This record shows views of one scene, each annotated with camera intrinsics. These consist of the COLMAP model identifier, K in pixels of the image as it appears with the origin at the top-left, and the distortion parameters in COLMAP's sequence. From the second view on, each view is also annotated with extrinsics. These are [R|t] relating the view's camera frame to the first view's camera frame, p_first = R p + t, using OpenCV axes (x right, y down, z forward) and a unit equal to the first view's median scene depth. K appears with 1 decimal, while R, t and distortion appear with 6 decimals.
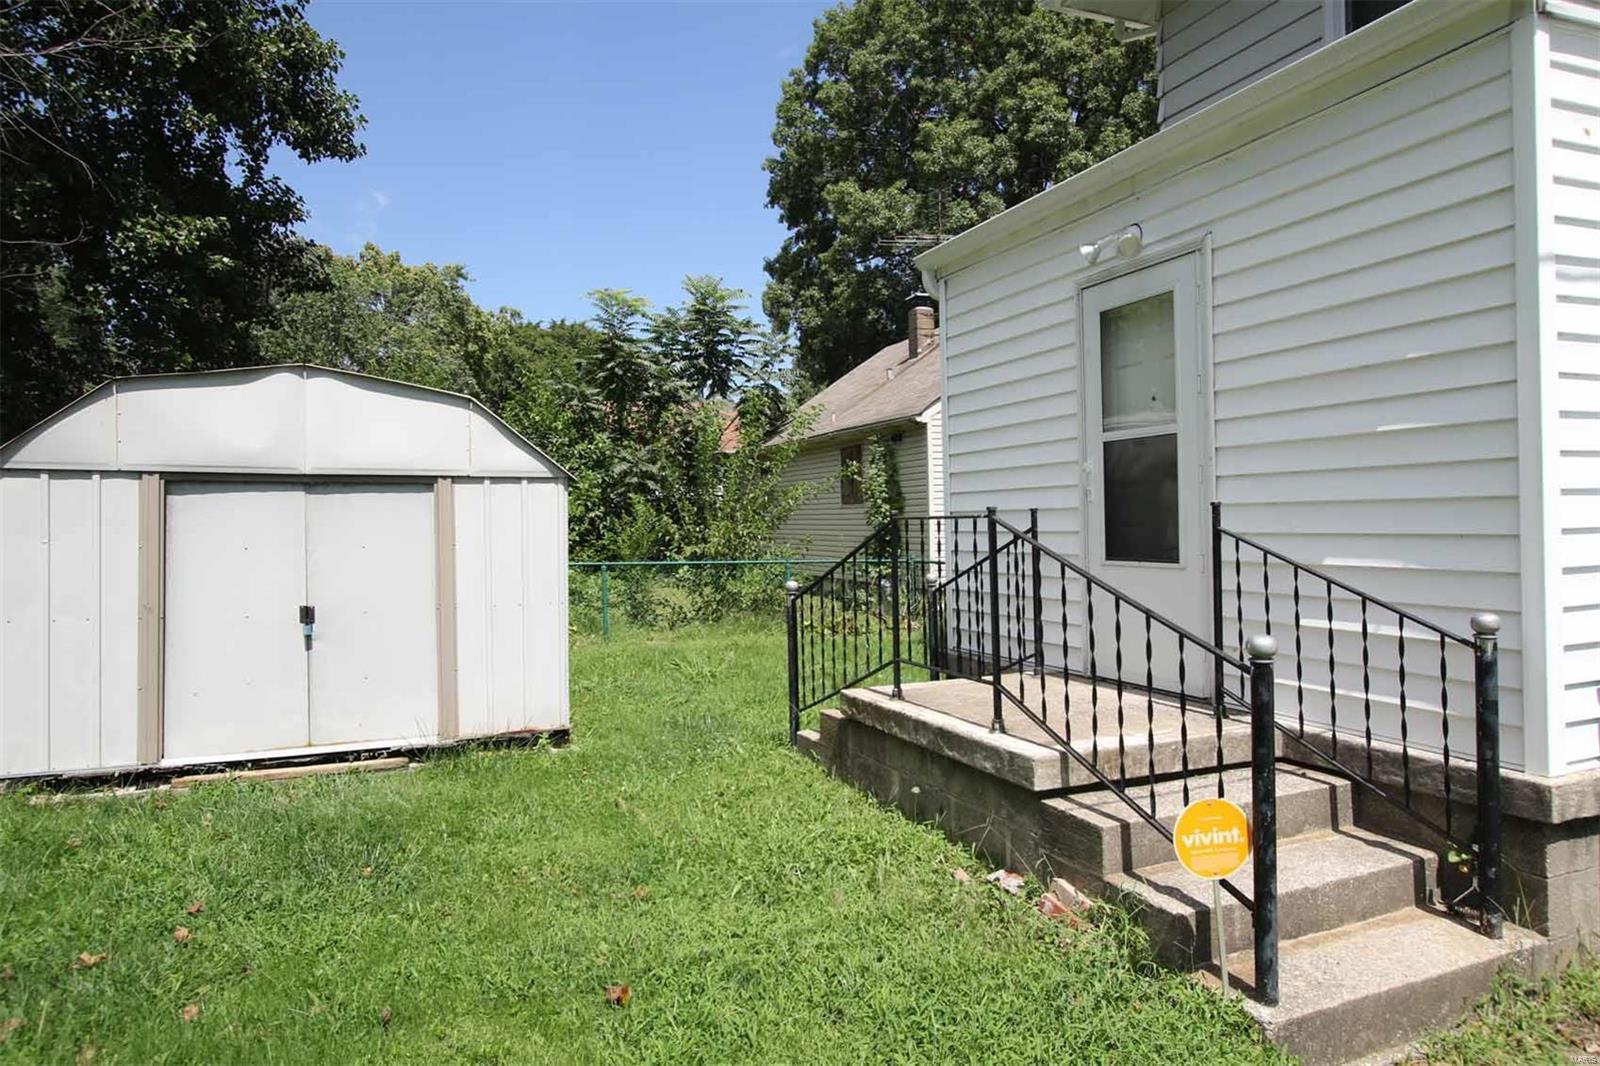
lens RADIAL K [[993.1, 0, 800.0], [0, 993.1, 533.0], [0, 0, 1]] dist [-0.002268, -0.000182]
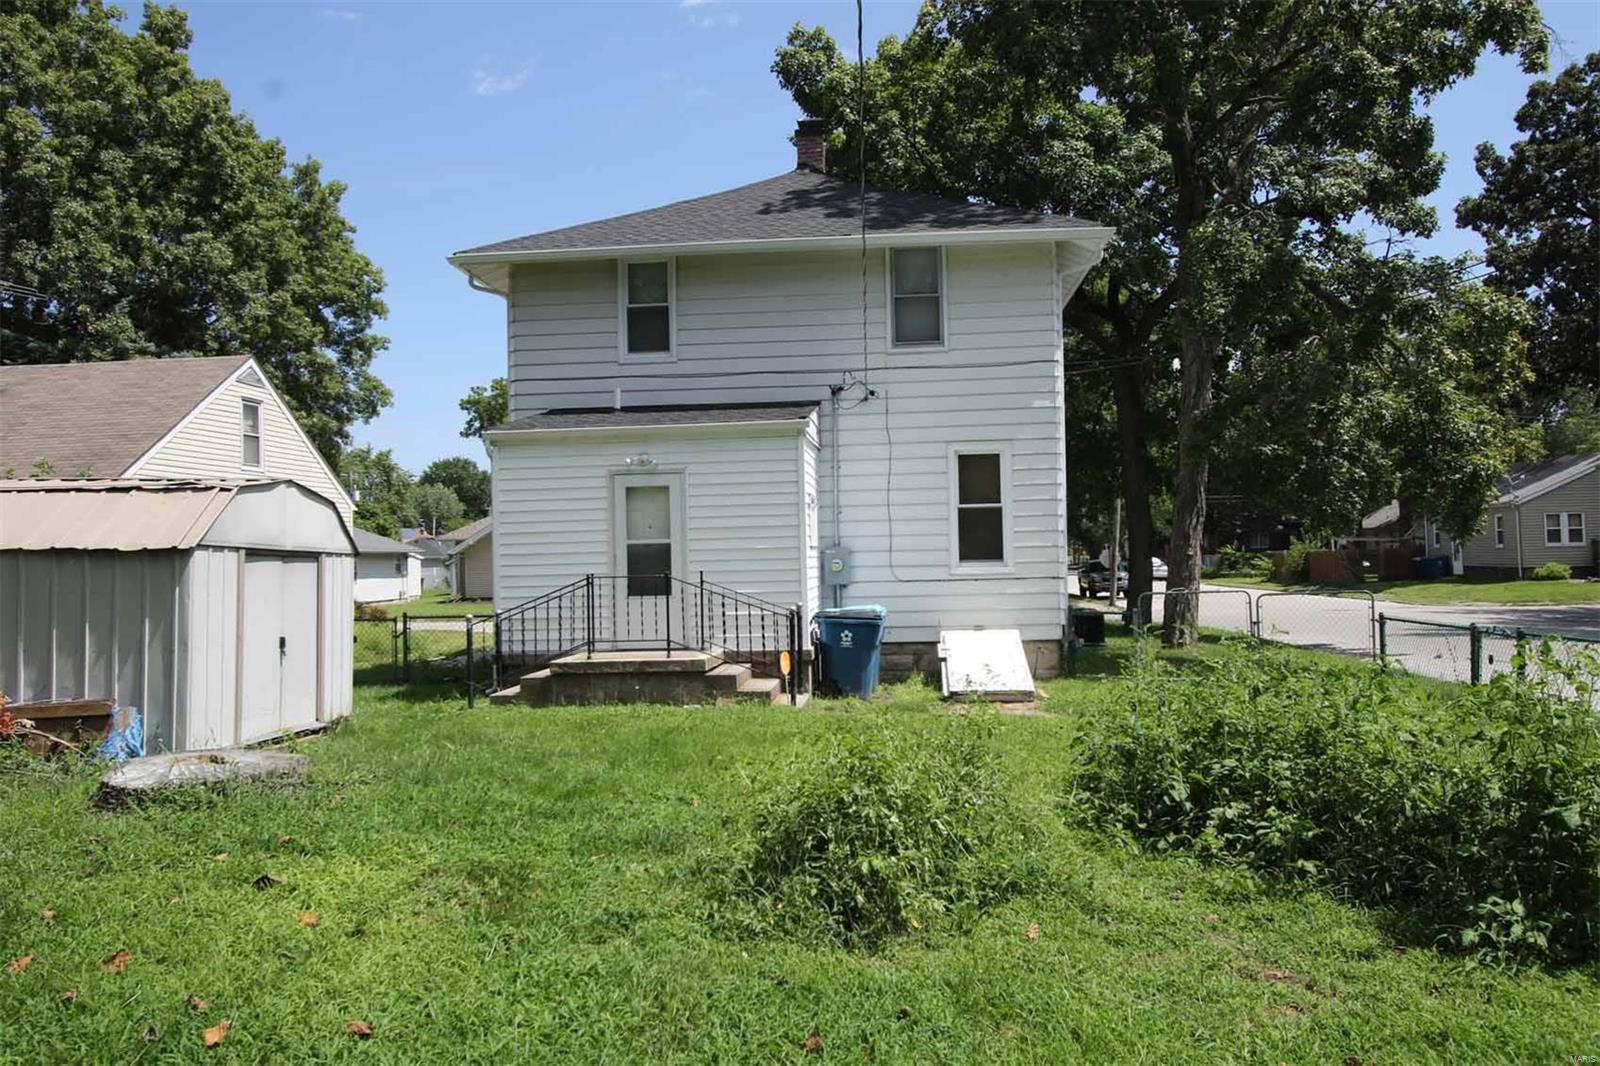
lens RADIAL K [[1264.5, 0, 800.0], [0, 1264.5, 533.0], [0, 0, 1]] dist [-0.008055, -0.001522]
pose [[0.450312, 0.031048, 0.892331, -2.091125], [0.025250, 0.998553, -0.047486, 0.030074], [-0.892514, 0.043915, 0.448877, -0.649016]]
